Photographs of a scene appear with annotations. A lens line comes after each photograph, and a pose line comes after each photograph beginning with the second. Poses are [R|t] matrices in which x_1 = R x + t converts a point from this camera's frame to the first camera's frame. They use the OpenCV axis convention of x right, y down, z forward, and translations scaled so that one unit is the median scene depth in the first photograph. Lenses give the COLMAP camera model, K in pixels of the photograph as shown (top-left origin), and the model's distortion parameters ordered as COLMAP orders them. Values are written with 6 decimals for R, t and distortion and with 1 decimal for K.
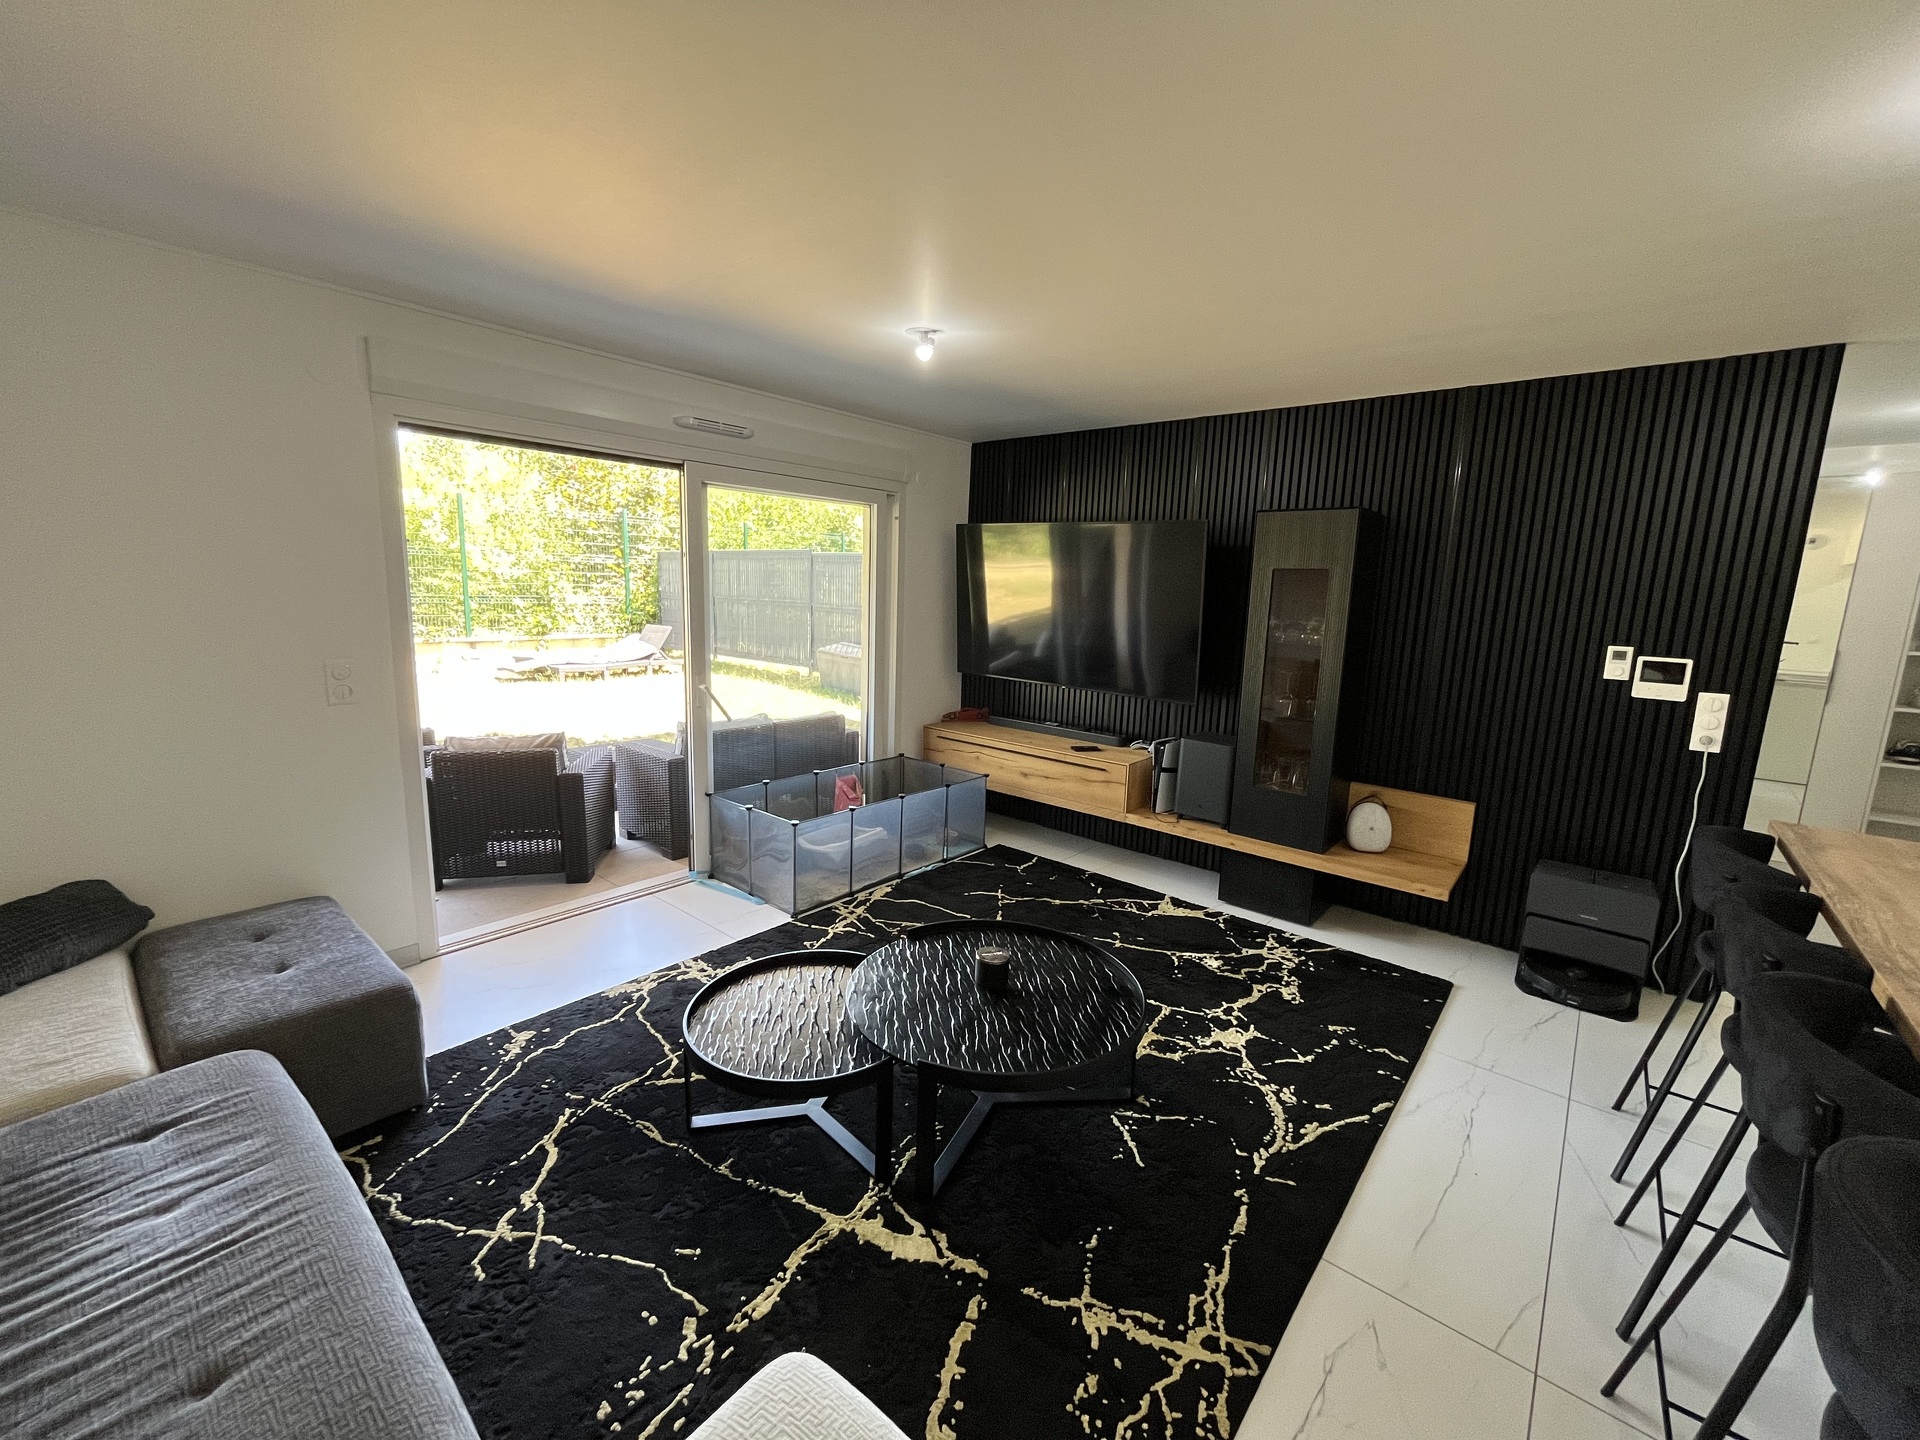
lens RADIAL K [[777.5, 0, 961.4], [0, 777.5, 712.0], [0, 0, 1]] dist [-0.003220, -0.000885]
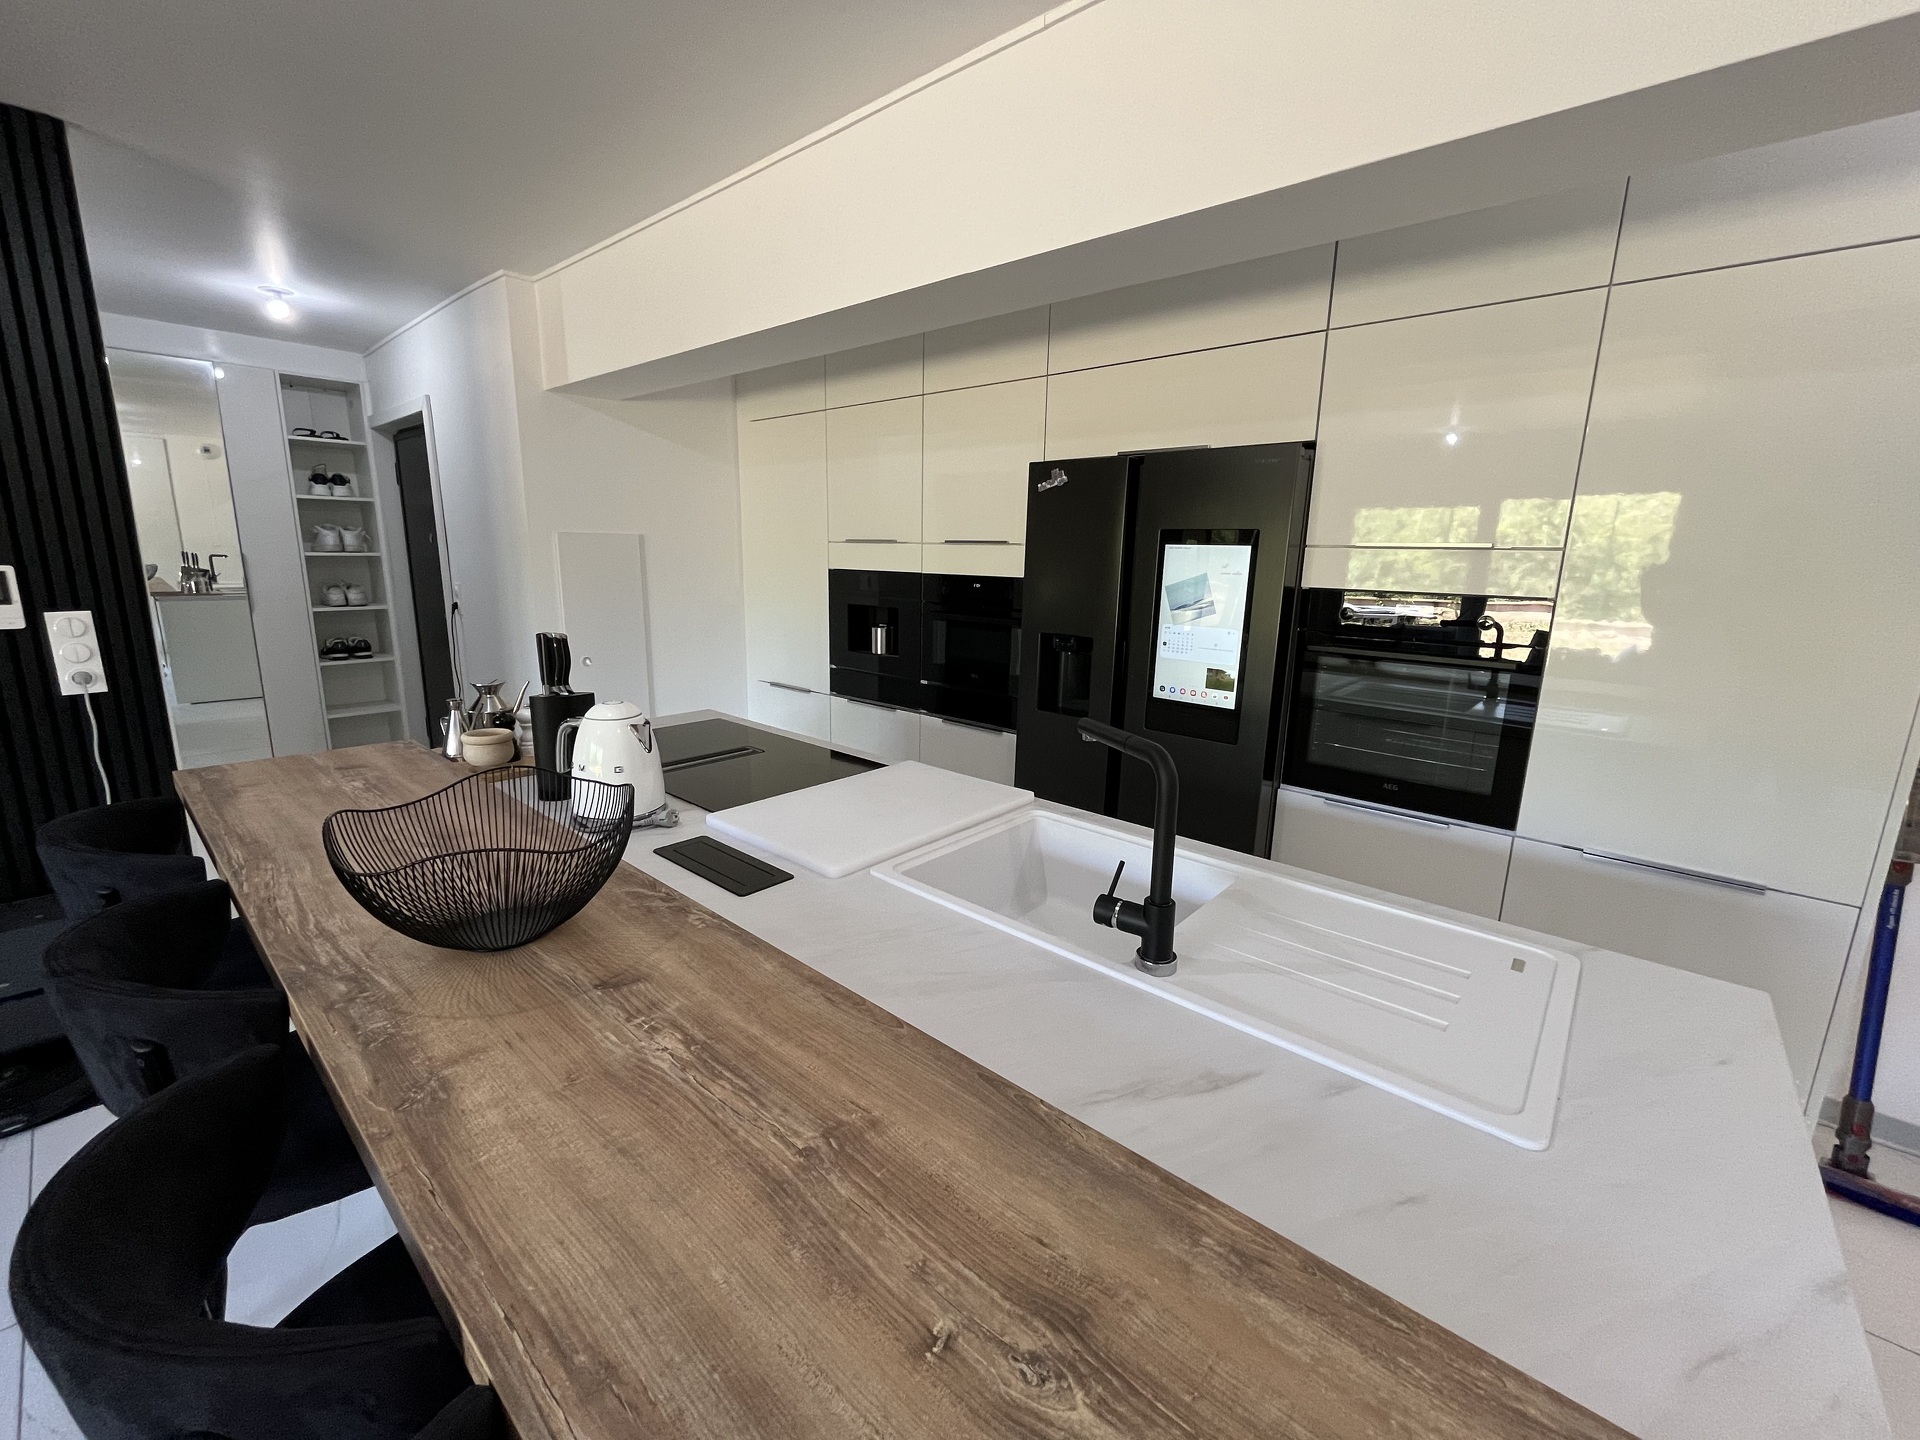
lens RADIAL K [[777.5, 0, 961.4], [0, 777.5, 712.0], [0, 0, 1]] dist [-0.003220, -0.000885]
pose [[0.017598, -0.232483, 0.972441, 0.269794], [0.138886, 0.963731, 0.227887, 0.016352], [-0.990152, 0.131048, 0.049249, 0.164706]]
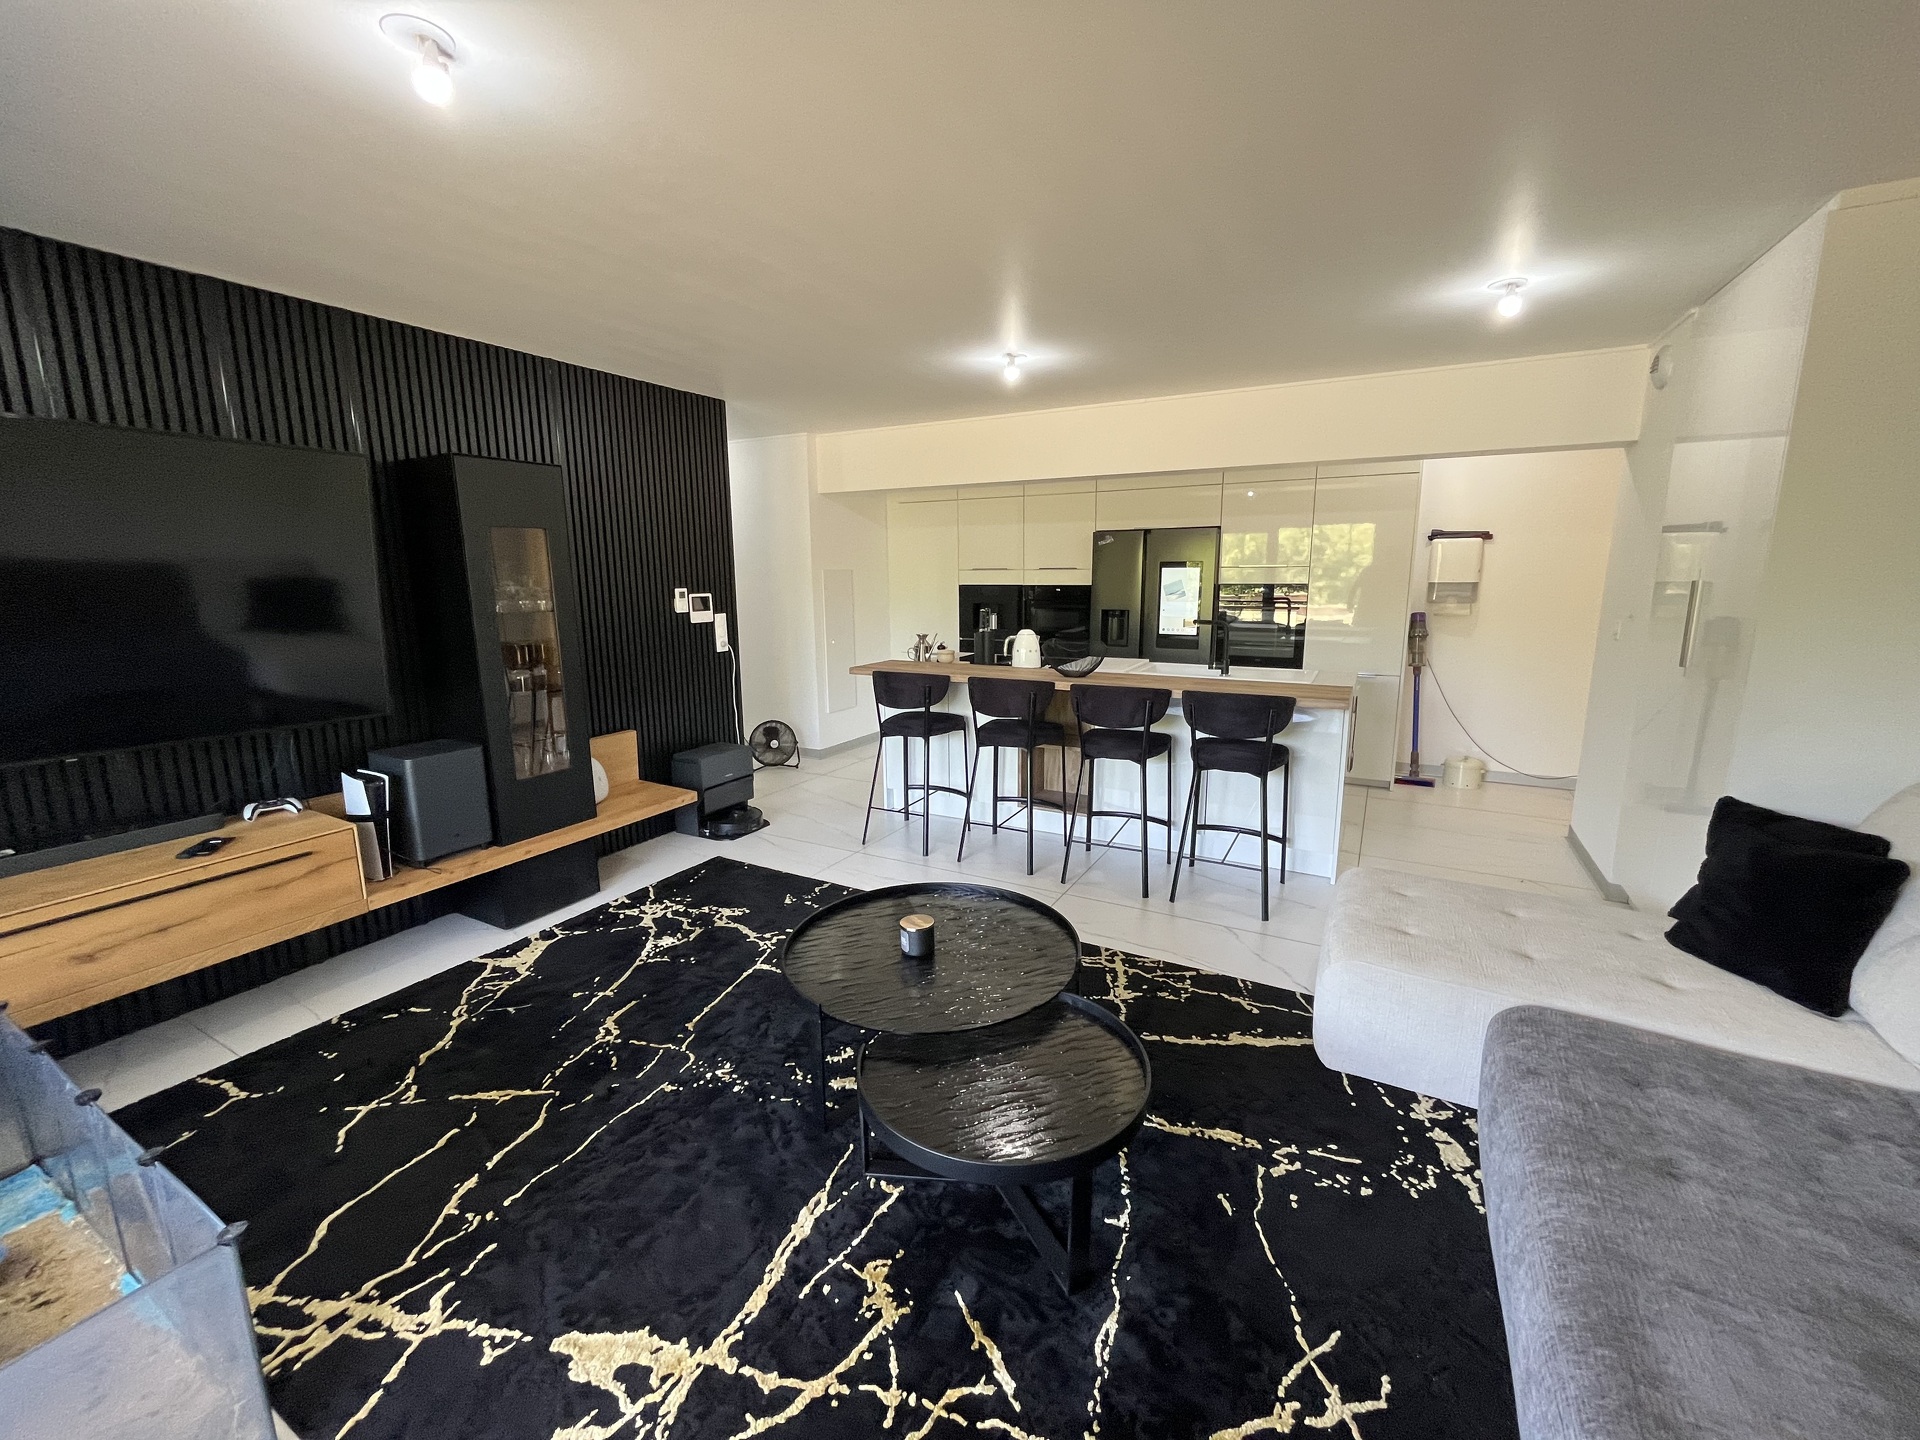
lens RADIAL K [[777.5, 0, 961.4], [0, 777.5, 712.0], [0, 0, 1]] dist [-0.003220, -0.000885]
pose [[-0.201664, -0.209288, 0.956833, -0.647294], [0.159383, 0.956871, 0.242888, -0.132330], [-0.966400, 0.201484, -0.159610, 0.787070]]
